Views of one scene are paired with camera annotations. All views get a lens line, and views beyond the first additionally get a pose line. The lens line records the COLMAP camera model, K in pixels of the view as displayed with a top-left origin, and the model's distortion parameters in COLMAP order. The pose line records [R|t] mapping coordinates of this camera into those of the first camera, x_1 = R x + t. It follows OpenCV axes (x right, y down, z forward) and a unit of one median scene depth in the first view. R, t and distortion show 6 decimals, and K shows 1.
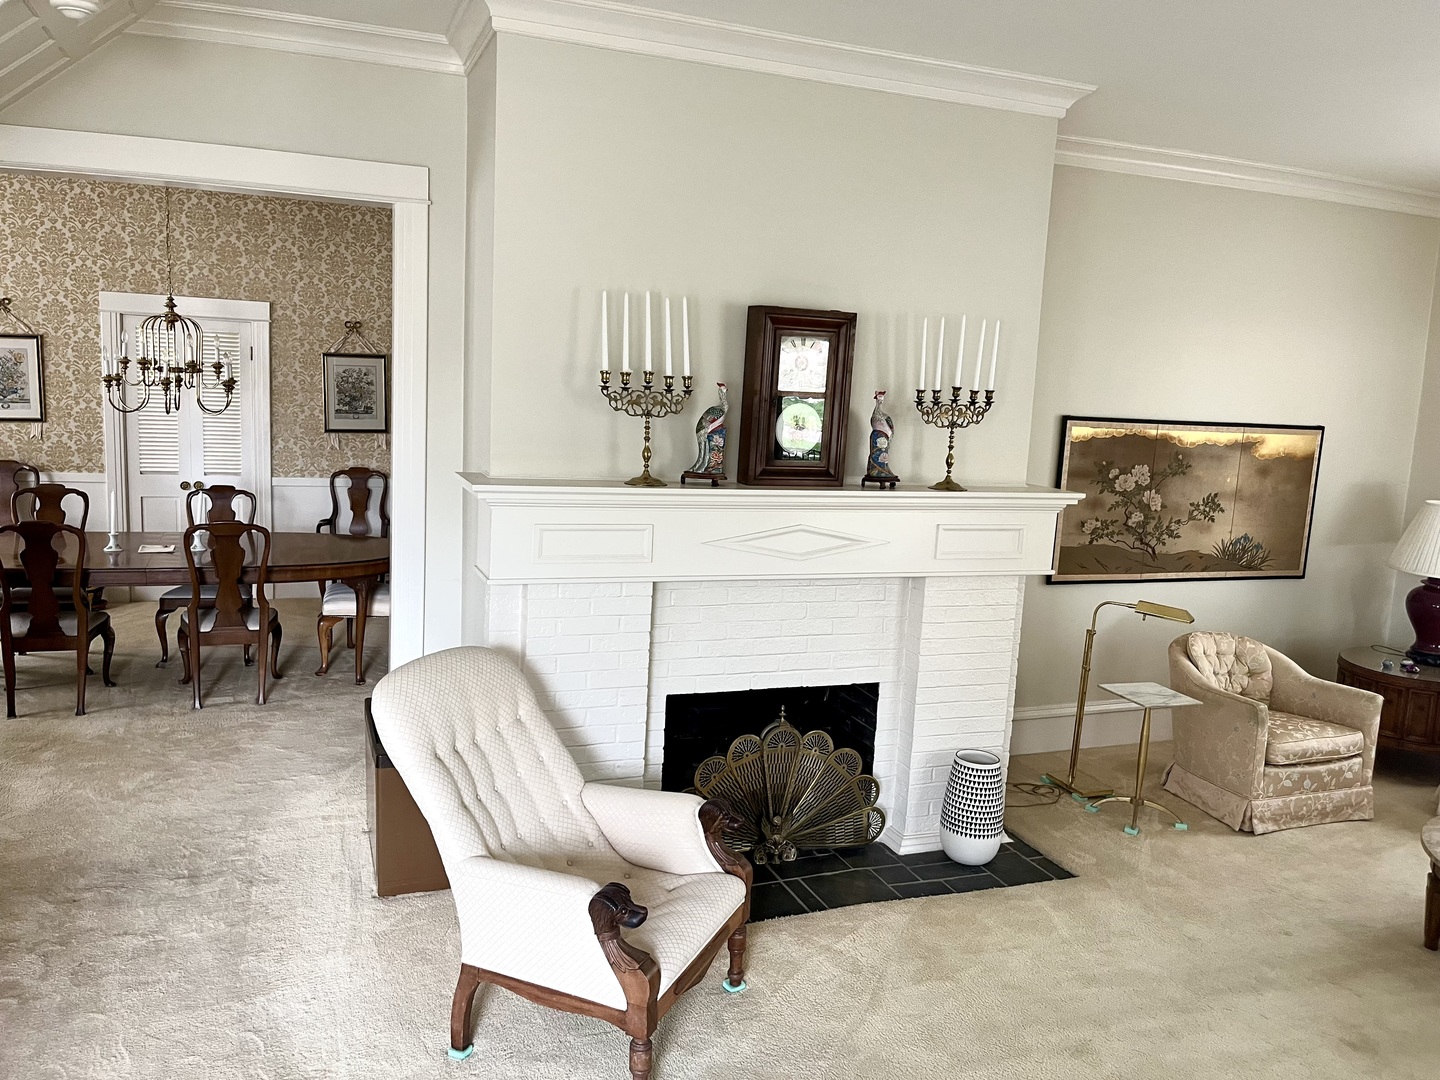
lens RADIAL K [[1082.8, 0, 719.5], [0, 1082.8, 552.8], [0, 0, 1]] dist [0.032059, -0.042386]
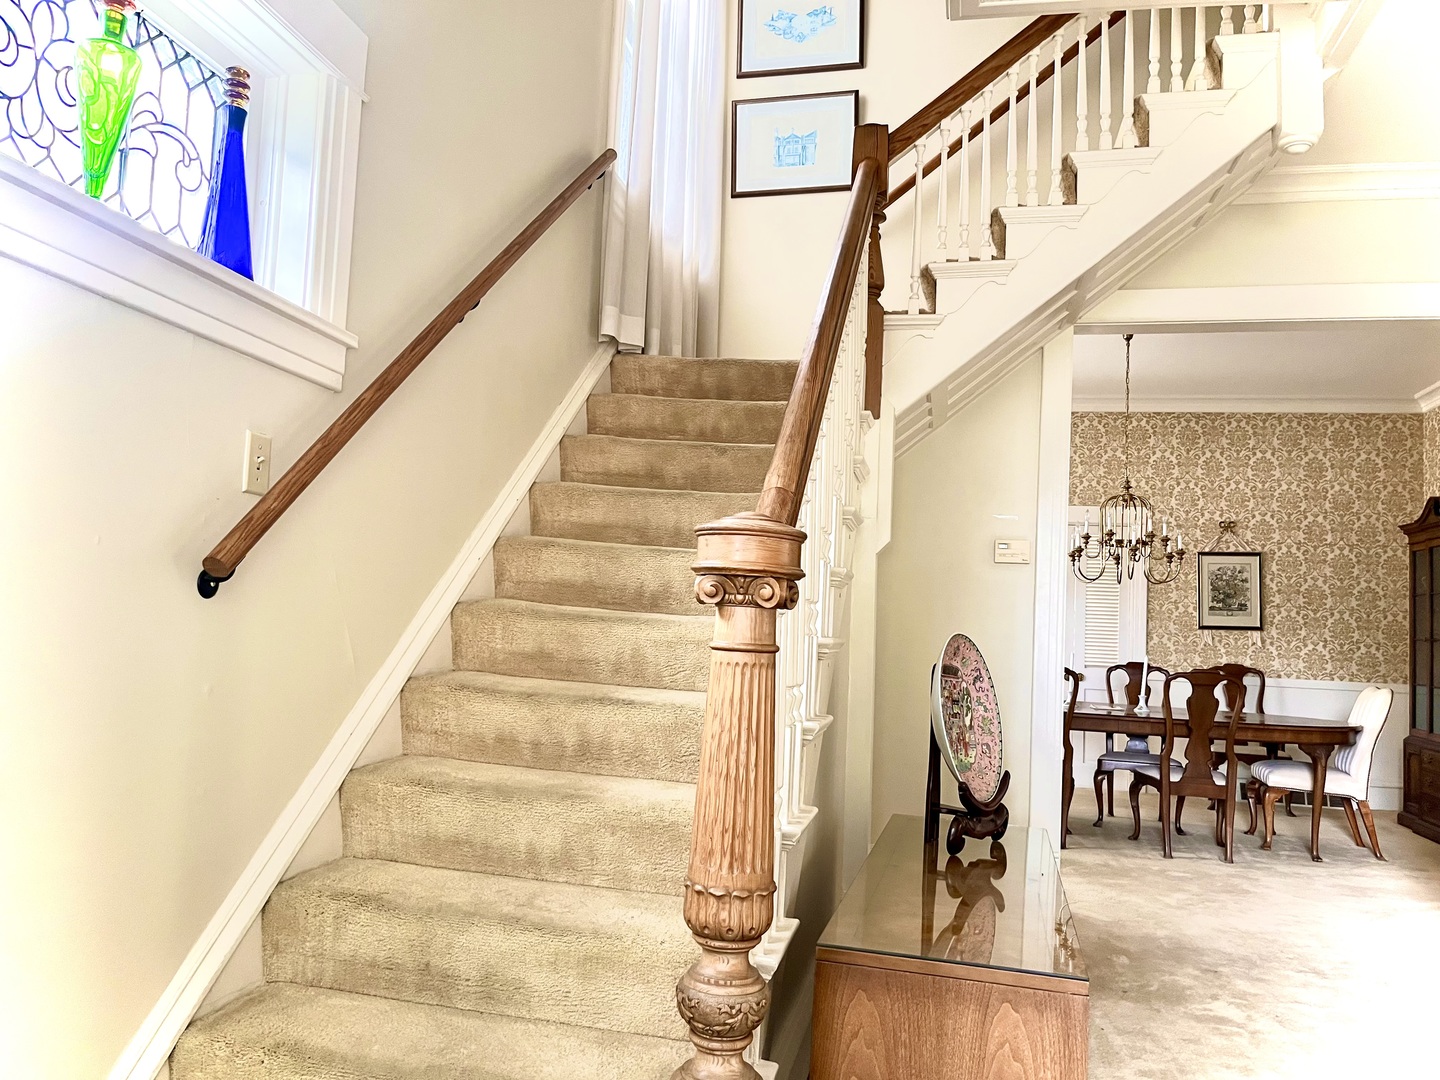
lens RADIAL K [[1082.8, 0, 723.0], [0, 1082.8, 543.8], [0, 0, 1]] dist [0.032059, -0.042386]
pose [[0.835172, -0.061026, -0.546593, -0.176046], [-0.087438, 0.966453, -0.241504, 0.097764], [0.542995, 0.249490, 0.801818, -0.076562]]
